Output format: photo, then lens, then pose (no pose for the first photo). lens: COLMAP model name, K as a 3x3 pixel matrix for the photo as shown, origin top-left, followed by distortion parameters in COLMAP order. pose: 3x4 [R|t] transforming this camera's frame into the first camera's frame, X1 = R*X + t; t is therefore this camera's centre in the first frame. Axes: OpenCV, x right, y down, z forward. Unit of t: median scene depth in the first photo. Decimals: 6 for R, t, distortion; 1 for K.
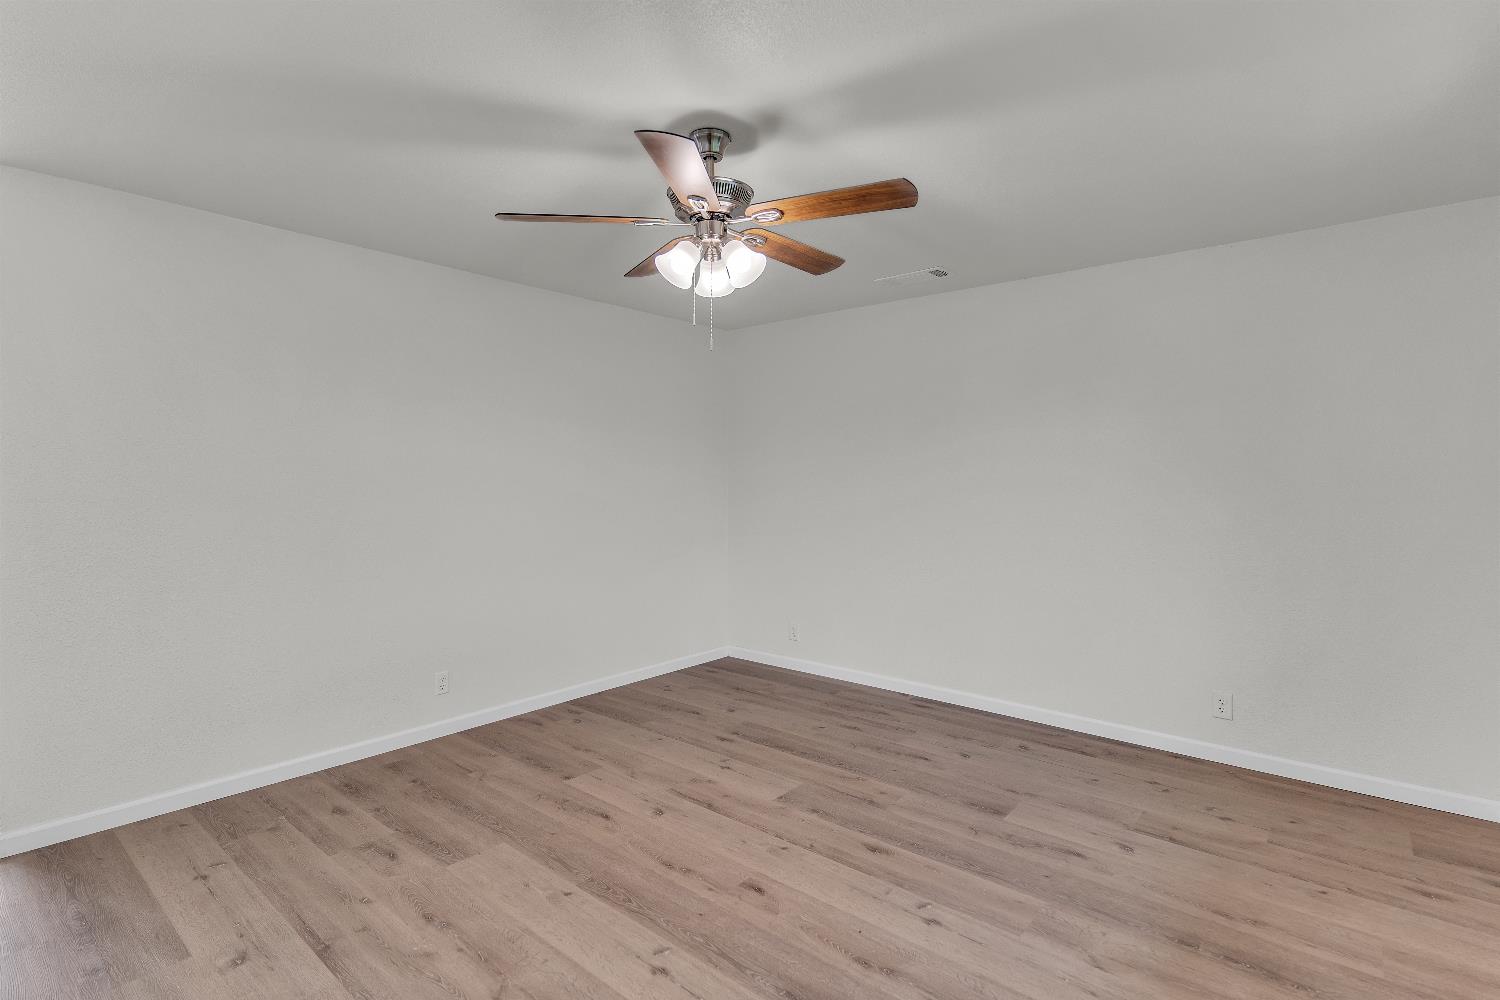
lens RADIAL K [[725.9, 0, 755.3], [0, 725.9, 494.1], [0, 0, 1]] dist [0.002603, -0.000973]
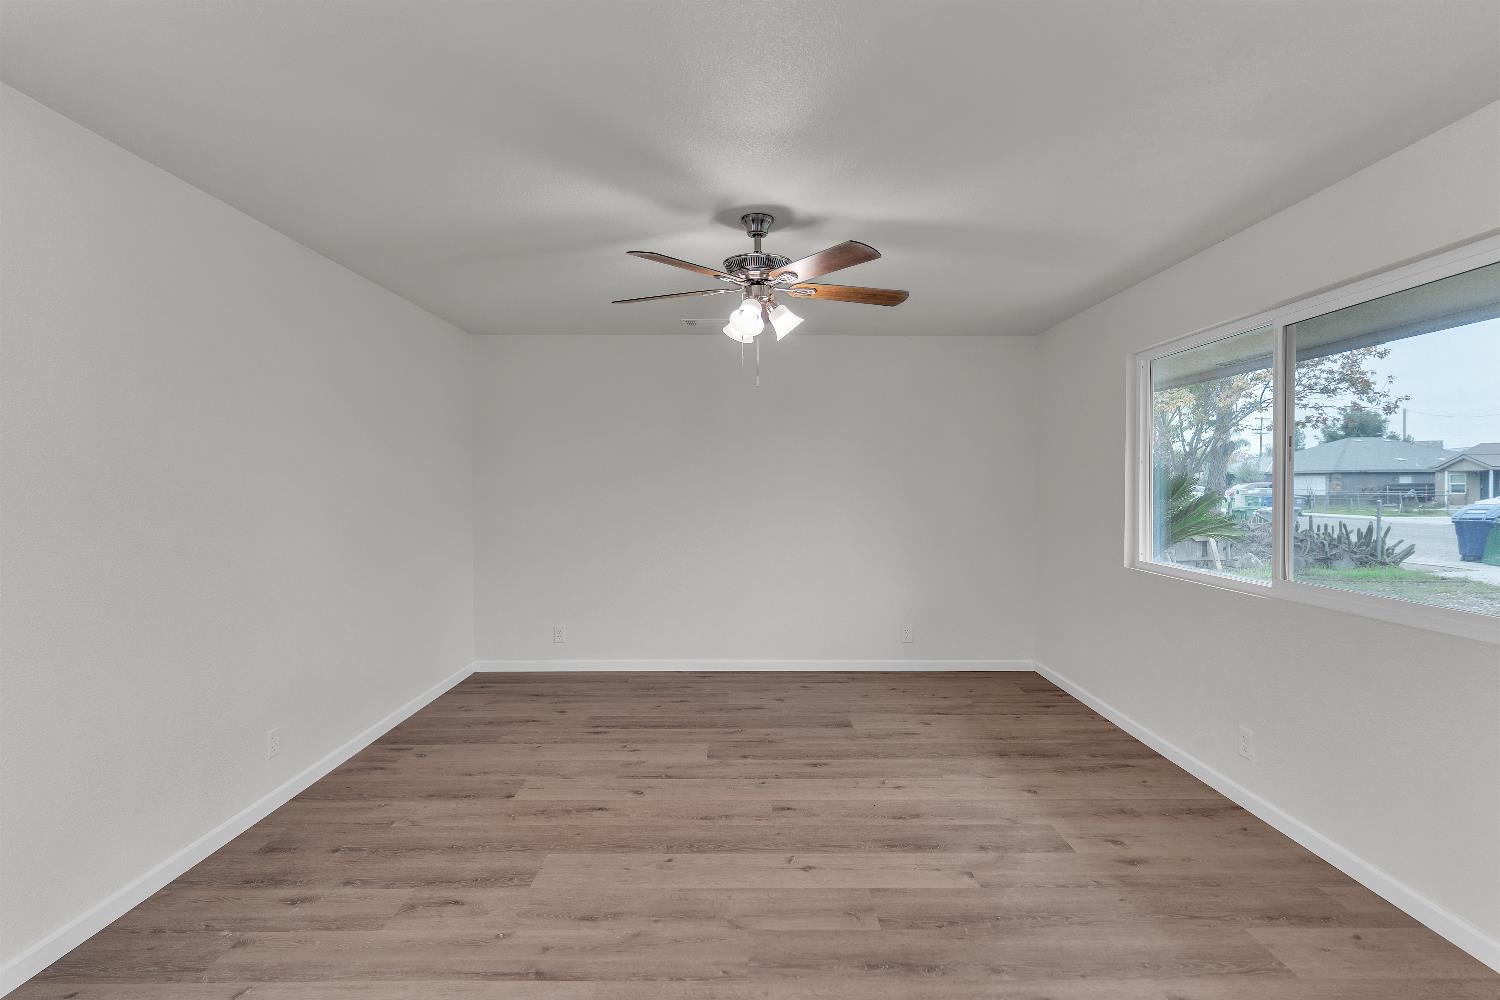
lens RADIAL K [[725.9, 0, 750.4], [0, 725.9, 495.2], [0, 0, 1]] dist [0.002603, -0.000973]
pose [[0.758115, -0.010242, 0.652041, -0.783133], [0.015150, 0.999883, -0.001908, -0.008489], [-0.651945, 0.011325, 0.758181, 0.053924]]
